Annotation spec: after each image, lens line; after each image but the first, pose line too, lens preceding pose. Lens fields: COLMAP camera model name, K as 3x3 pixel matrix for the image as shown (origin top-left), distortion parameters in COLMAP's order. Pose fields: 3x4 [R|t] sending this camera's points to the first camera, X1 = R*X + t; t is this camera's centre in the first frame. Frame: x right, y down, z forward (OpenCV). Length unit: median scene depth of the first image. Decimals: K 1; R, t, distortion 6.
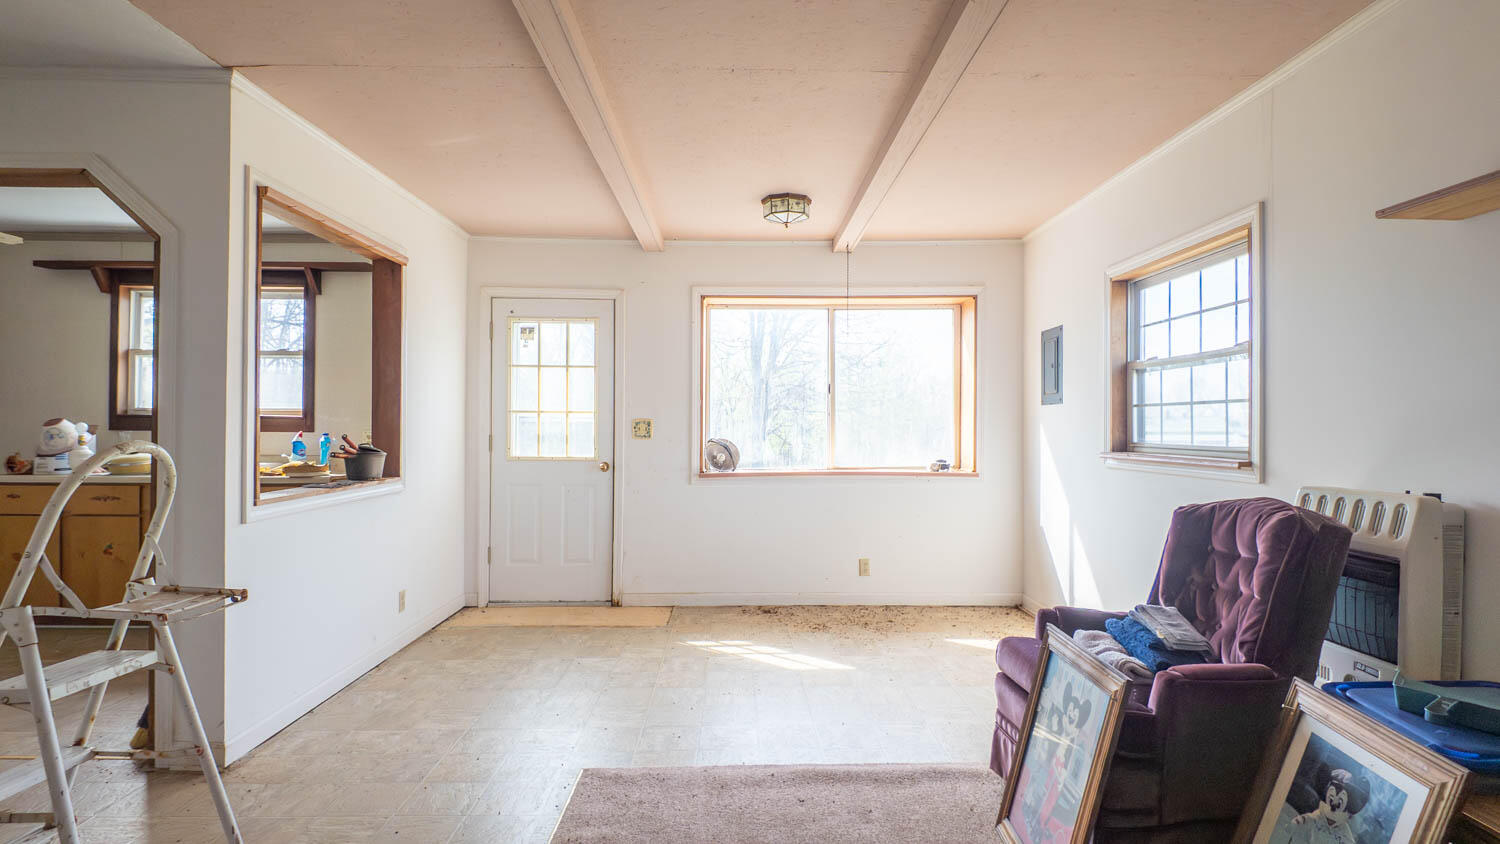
lens RADIAL K [[798.9, 0, 751.2], [0, 798.9, 421.4], [0, 0, 1]] dist [0.033457, -0.007005]
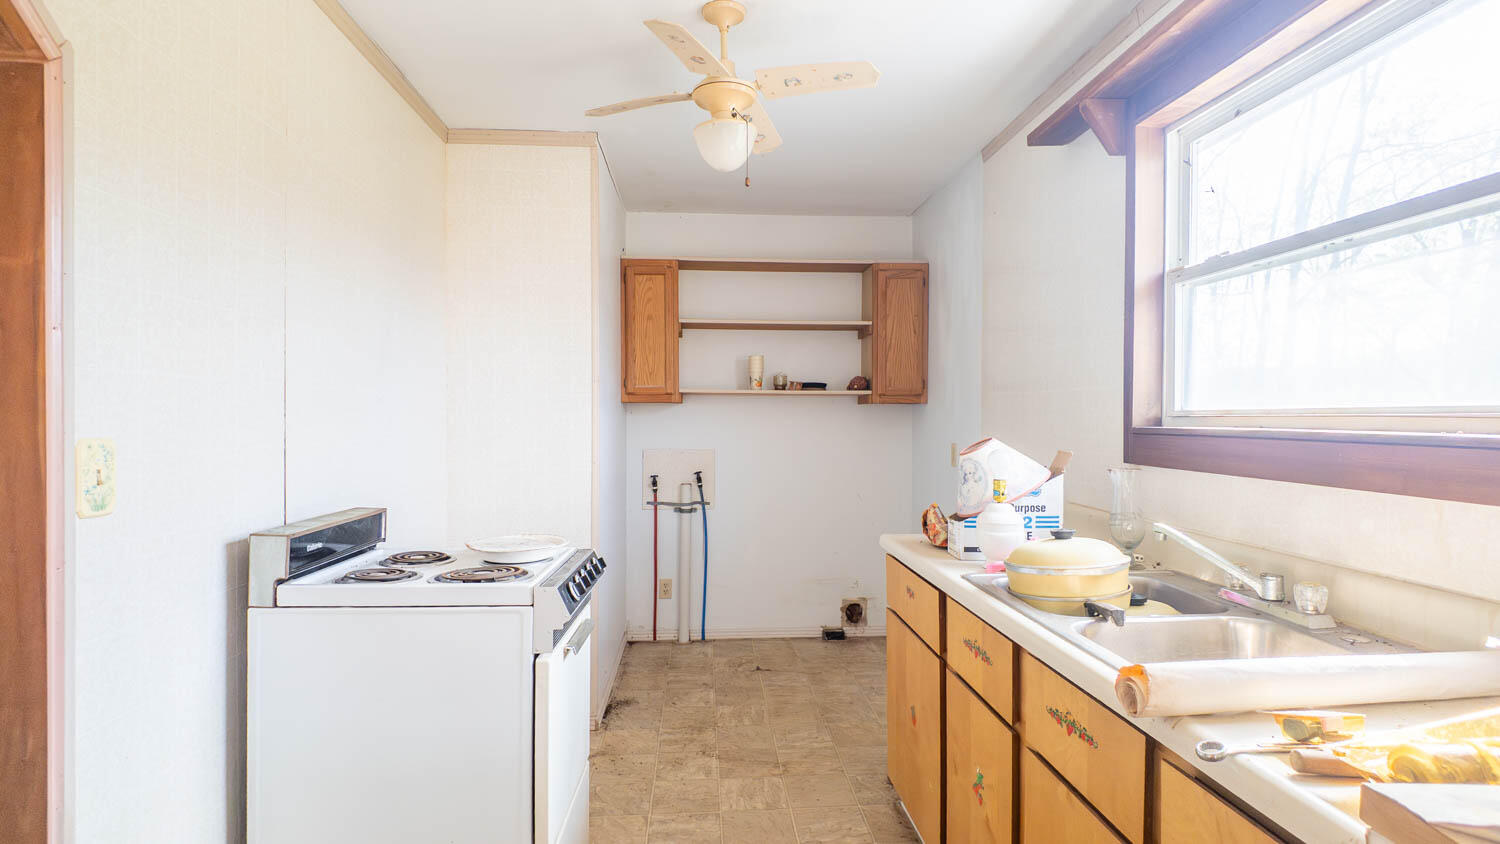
lens RADIAL K [[798.9, 0, 751.8], [0, 798.9, 420.6], [0, 0, 1]] dist [0.033457, -0.007005]
pose [[0.057978, -0.001857, -0.998316, -0.365068], [0.005365, 0.999984, -0.001549, -0.012773], [0.998303, -0.005267, 0.057987, 0.769740]]
